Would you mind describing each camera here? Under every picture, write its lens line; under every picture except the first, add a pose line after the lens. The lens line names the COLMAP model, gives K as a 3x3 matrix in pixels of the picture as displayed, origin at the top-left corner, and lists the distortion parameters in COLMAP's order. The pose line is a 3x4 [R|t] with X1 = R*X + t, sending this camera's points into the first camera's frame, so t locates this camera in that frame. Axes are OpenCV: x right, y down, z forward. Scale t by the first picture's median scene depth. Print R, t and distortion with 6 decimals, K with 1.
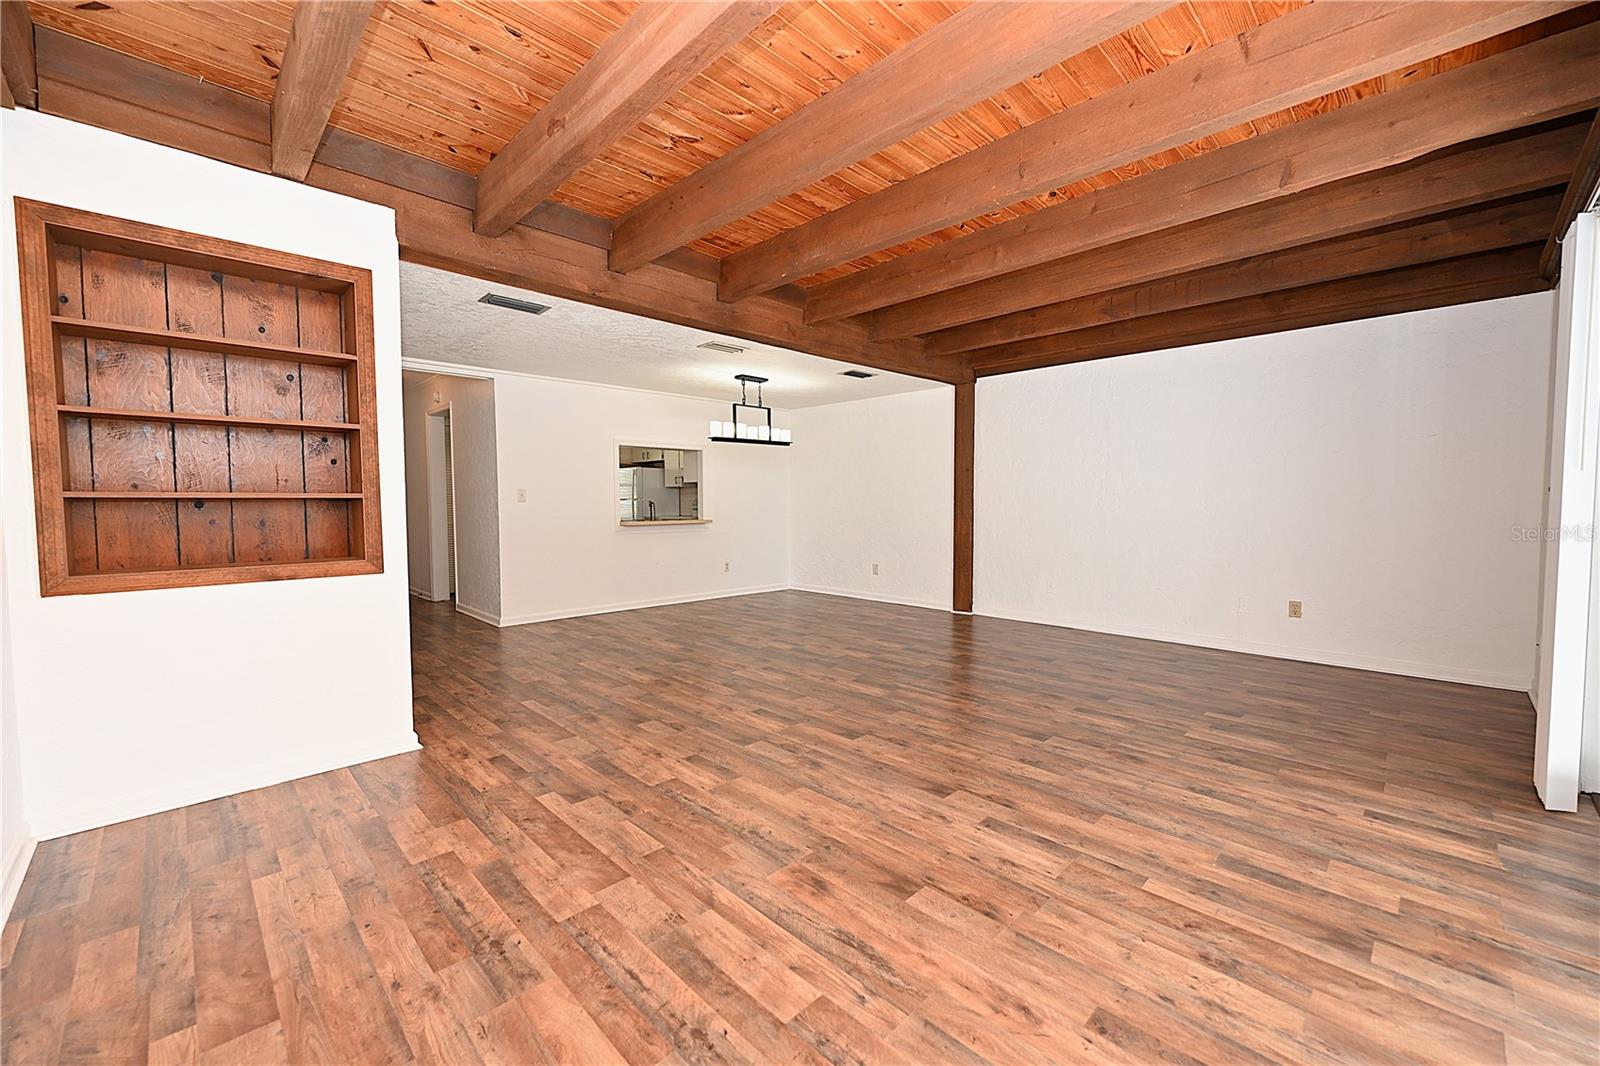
lens RADIAL K [[639.9, 0, 799.6], [0, 639.9, 528.4], [0, 0, 1]] dist [-0.000294, -0.000168]
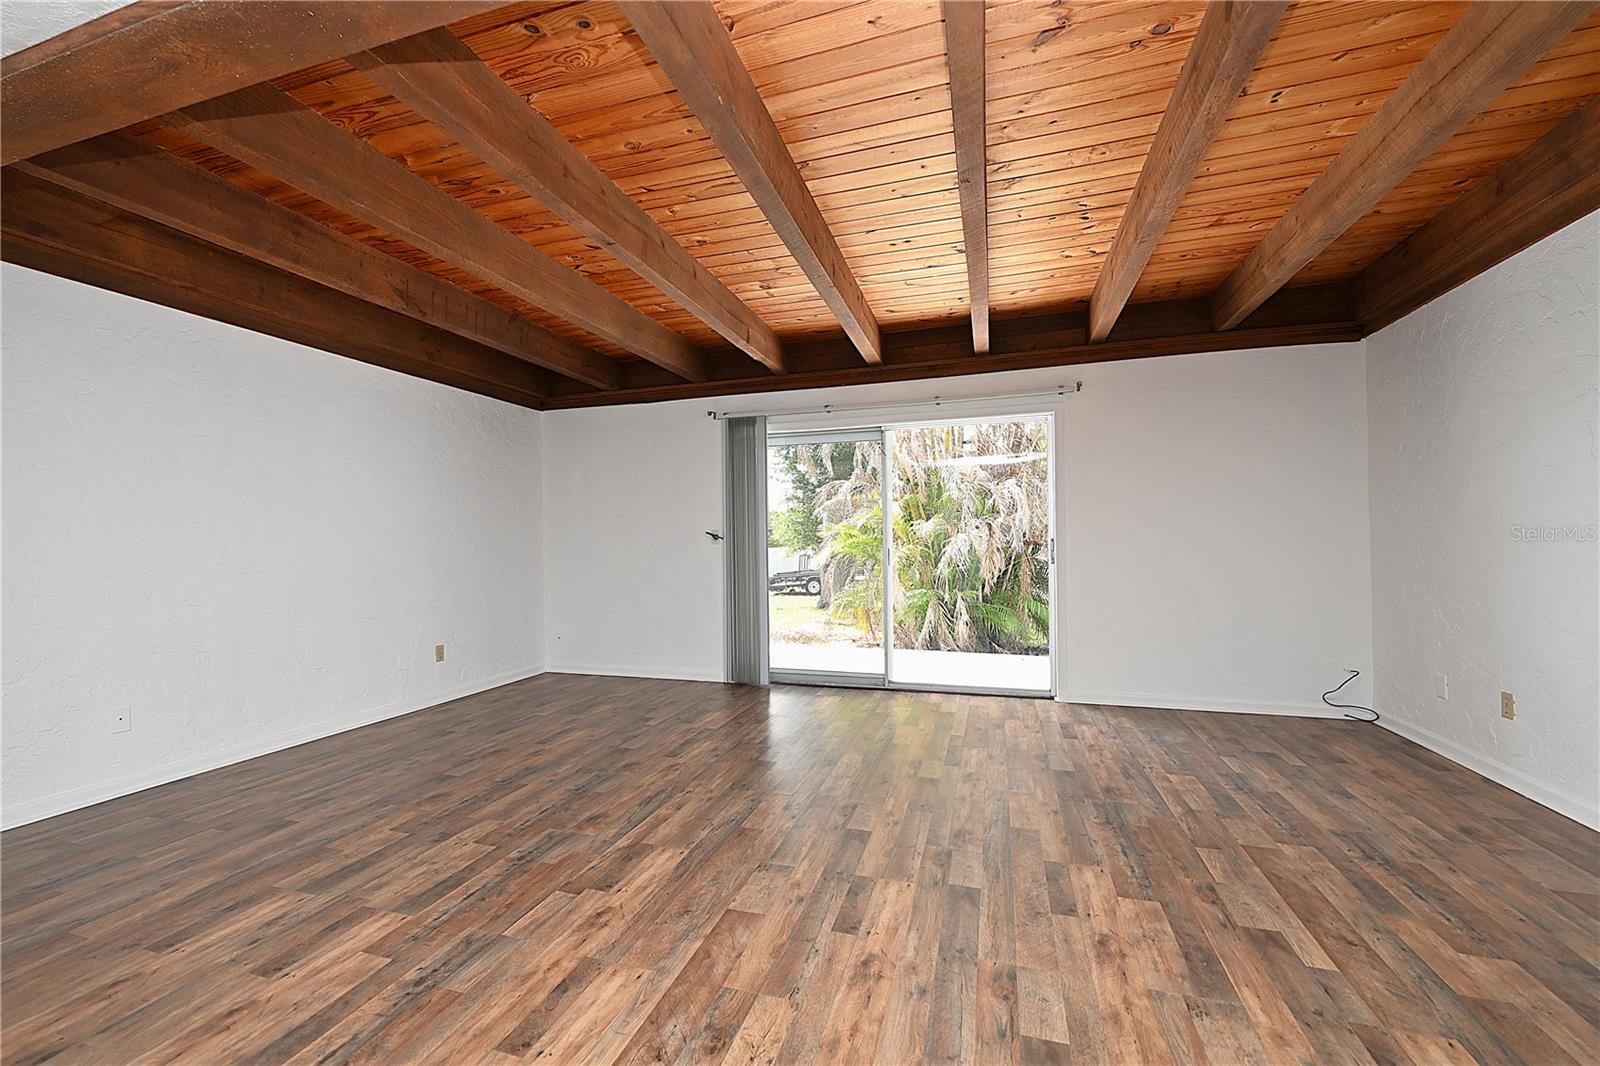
lens RADIAL K [[639.9, 0, 799.6], [0, 639.9, 528.4], [0, 0, 1]] dist [-0.000294, -0.000168]
pose [[-0.473694, 0.026684, 0.880285, -0.772152], [0.052885, 0.998599, -0.001812, -0.077492], [-0.879100, 0.045695, -0.474441, 1.853182]]
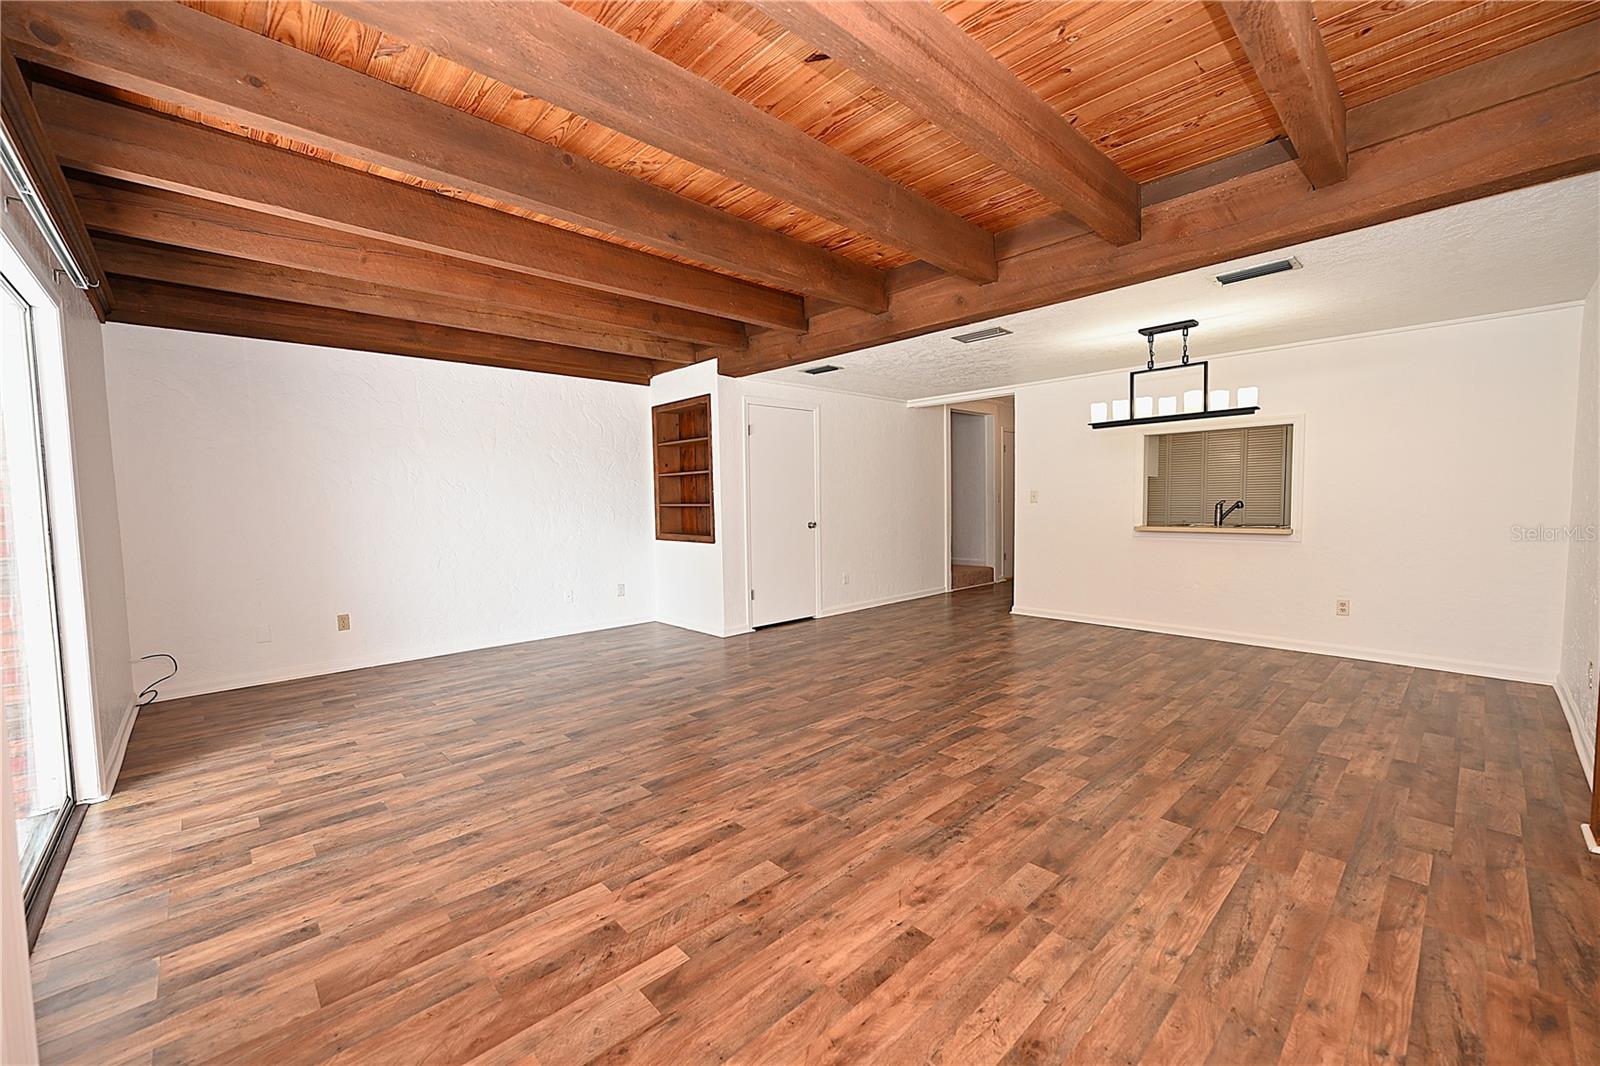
lens RADIAL K [[639.9, 0, 799.6], [0, 639.9, 528.4], [0, 0, 1]] dist [-0.000294, -0.000168]
pose [[-0.022872, 0.050555, -0.998459, 1.595820], [-0.027236, 0.998318, 0.051172, -0.103882], [0.999367, 0.028364, -0.021456, 1.559645]]
